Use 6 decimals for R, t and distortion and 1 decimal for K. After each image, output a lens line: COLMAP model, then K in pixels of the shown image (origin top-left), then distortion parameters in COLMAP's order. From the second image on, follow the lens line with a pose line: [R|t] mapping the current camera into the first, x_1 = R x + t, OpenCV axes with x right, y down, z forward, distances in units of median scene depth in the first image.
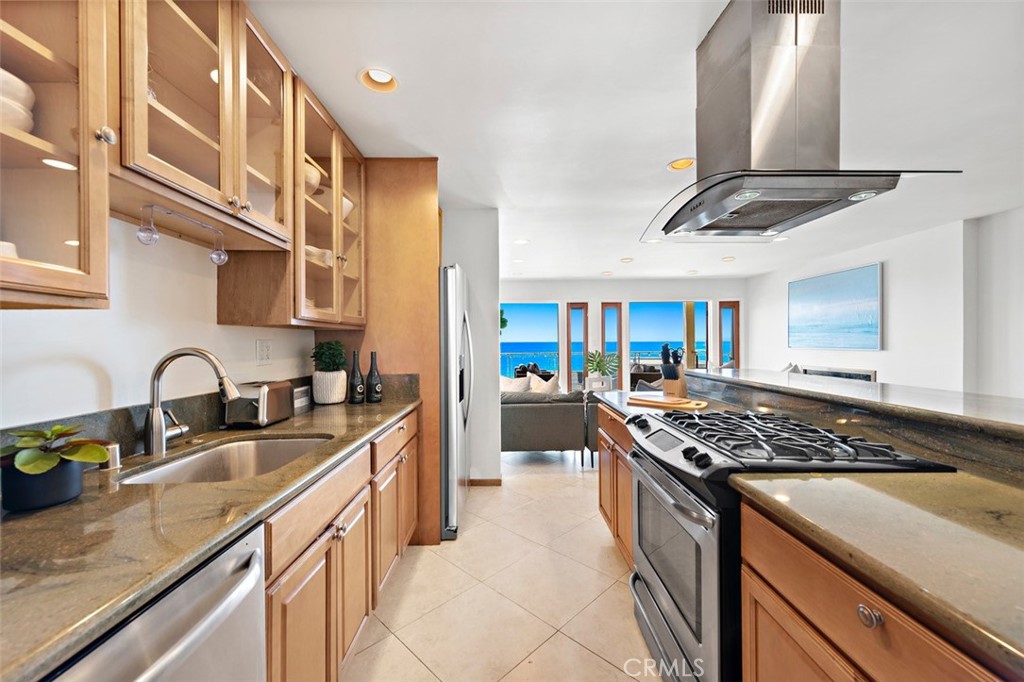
lens RADIAL K [[400.9, 0, 511.4], [0, 400.9, 342.5], [0, 0, 1]] dist [0.011096, -0.003080]
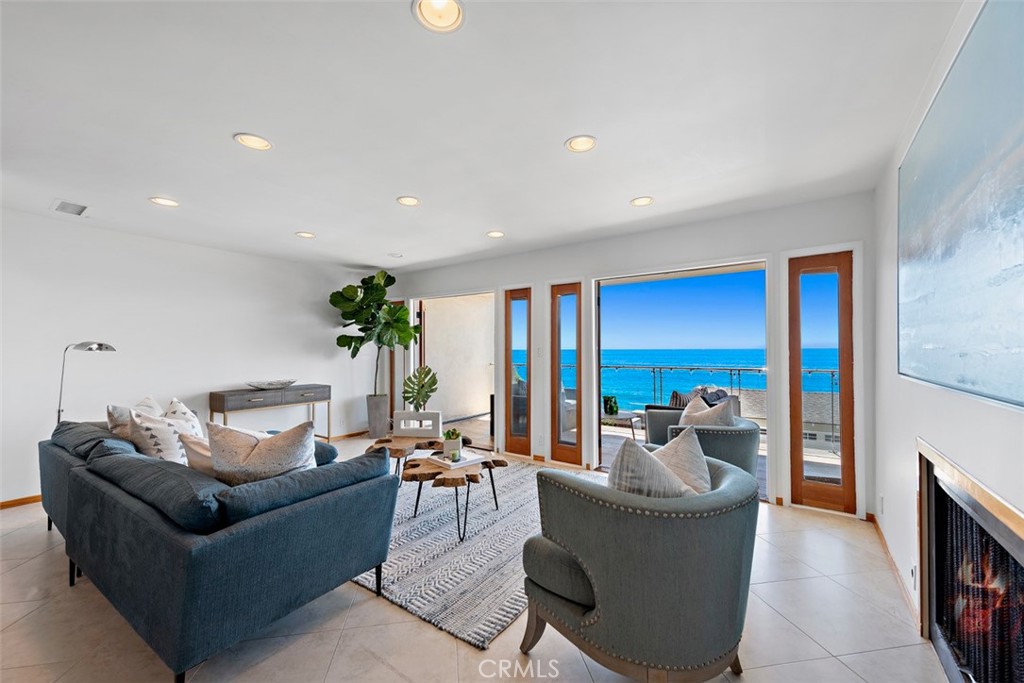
lens RADIAL K [[400.9, 0, 513.4], [0, 400.9, 343.8], [0, 0, 1]] dist [0.011096, -0.003080]
pose [[0.798334, -0.003488, -0.602204, 0.544365], [-0.003174, 0.999945, -0.009999, -0.005685], [0.602206, 0.009894, 0.798279, 0.486918]]
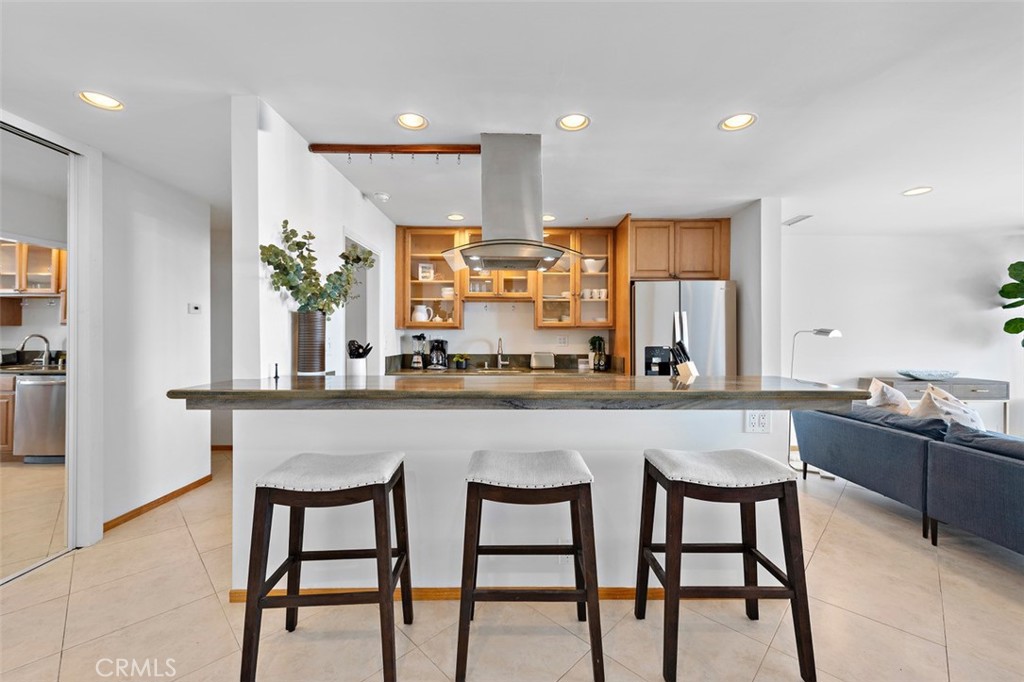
lens RADIAL K [[400.9, 0, 515.0], [0, 400.9, 337.1], [0, 0, 1]] dist [0.011096, -0.003080]
pose [[0.004584, 0.005658, -0.999973, 0.437586], [-0.004246, 0.999975, 0.005639, -0.001971], [0.999980, 0.004220, 0.004608, 0.197623]]
